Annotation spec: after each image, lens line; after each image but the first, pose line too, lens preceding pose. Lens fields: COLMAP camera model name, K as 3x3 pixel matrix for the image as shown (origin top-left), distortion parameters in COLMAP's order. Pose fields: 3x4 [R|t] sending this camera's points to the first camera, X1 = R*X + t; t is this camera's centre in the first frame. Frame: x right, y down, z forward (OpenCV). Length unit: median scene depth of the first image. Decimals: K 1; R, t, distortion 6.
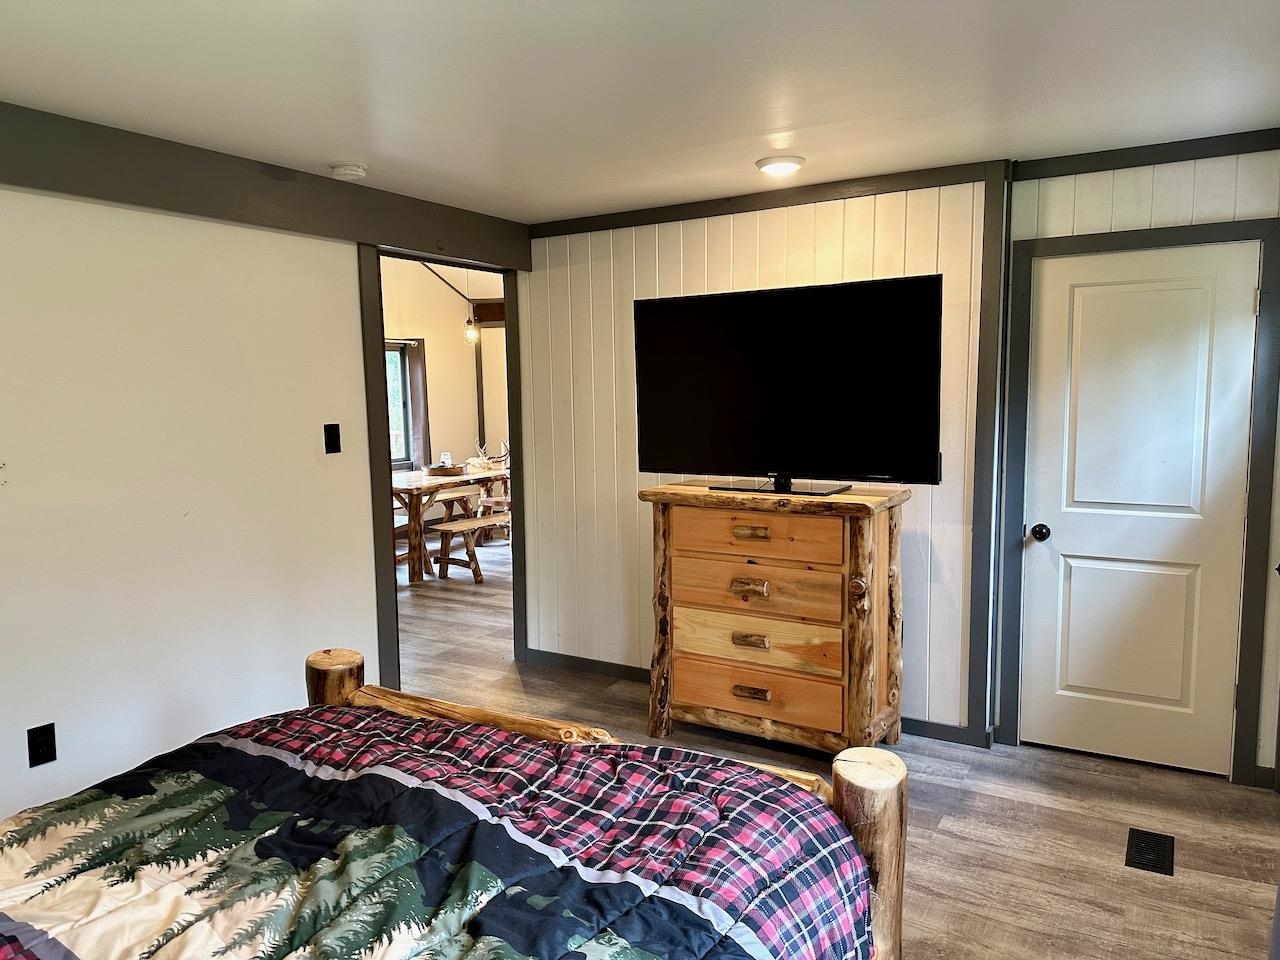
lens RADIAL K [[903.9, 0, 644.3], [0, 903.9, 477.5], [0, 0, 1]] dist [0.103631, -0.119904]
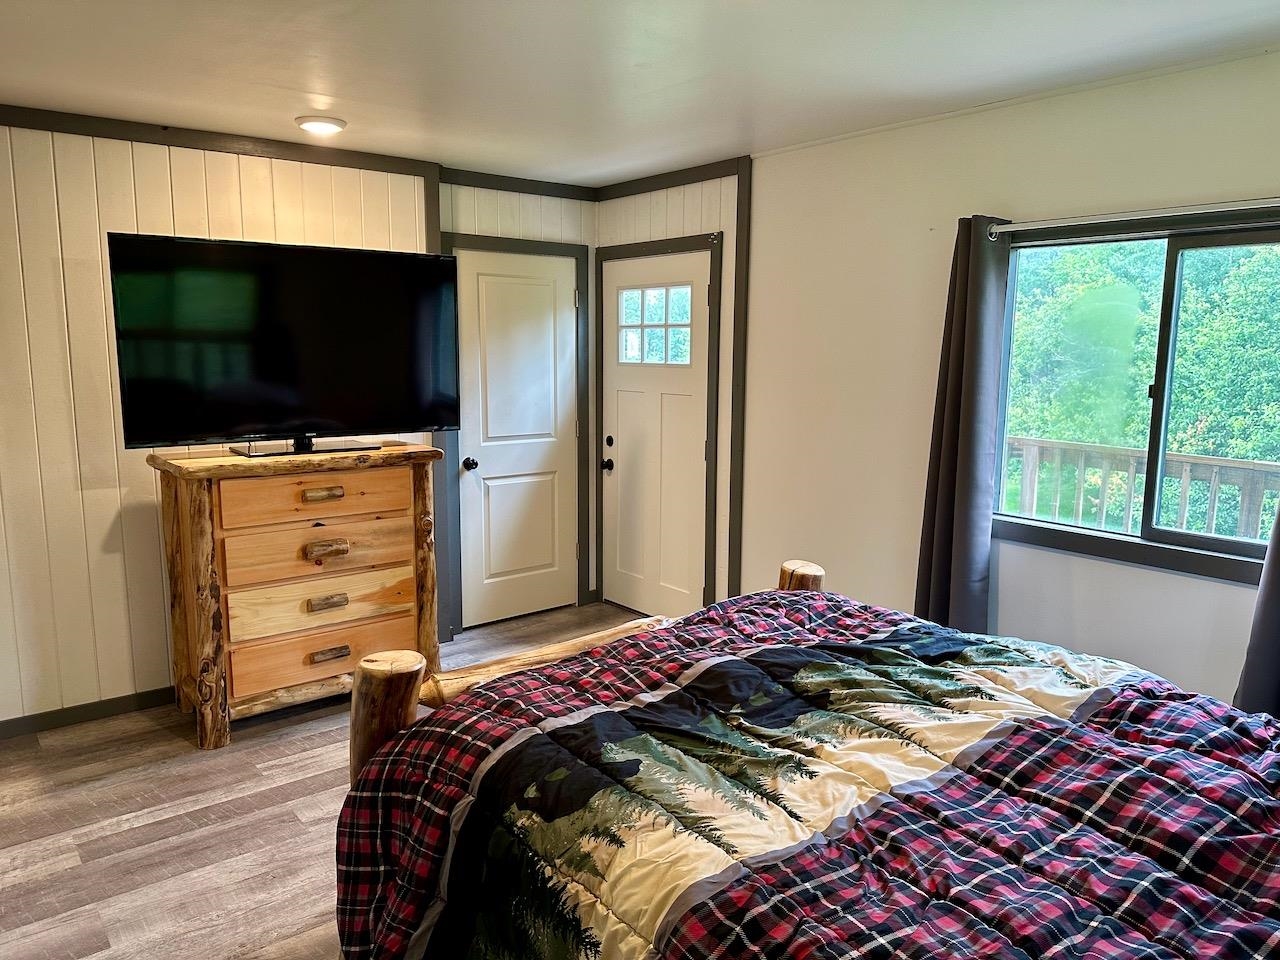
lens RADIAL K [[903.9, 0, 649.5], [0, 903.9, 483.8], [0, 0, 1]] dist [0.103631, -0.119904]
pose [[0.345968, -0.125798, 0.929775, -0.685665], [0.086749, 0.991015, 0.101804, -0.020774], [-0.934227, 0.045436, 0.353772, 0.315404]]
